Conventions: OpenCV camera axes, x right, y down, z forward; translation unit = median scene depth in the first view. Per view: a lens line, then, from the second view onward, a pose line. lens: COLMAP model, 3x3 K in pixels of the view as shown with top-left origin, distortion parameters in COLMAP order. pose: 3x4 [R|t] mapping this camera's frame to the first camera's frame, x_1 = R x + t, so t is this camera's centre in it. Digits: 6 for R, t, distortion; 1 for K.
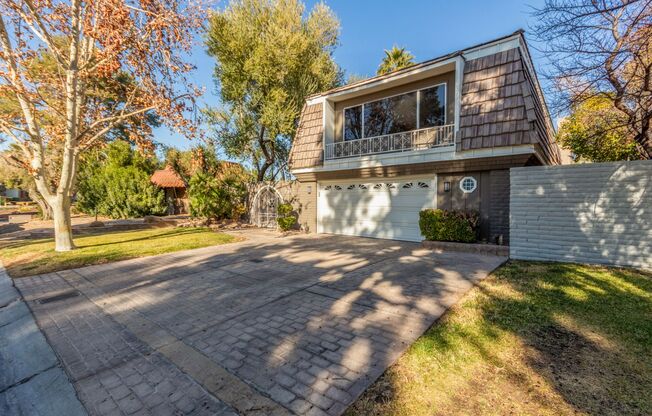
lens RADIAL K [[308.0, 0, 329.9], [0, 308.0, 207.6], [0, 0, 1]] dist [-0.013296, 0.000317]
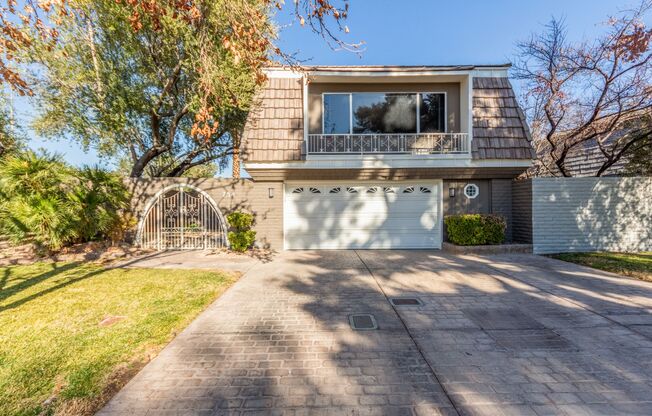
lens RADIAL K [[308.0, 0, 324.9], [0, 308.0, 207.0], [0, 0, 1]] dist [-0.013296, 0.000317]
pose [[0.751286, -0.004937, 0.659959, -0.551365], [0.022639, 0.999576, -0.018294, -0.009932], [-0.659589, 0.028685, 0.751079, 0.452425]]
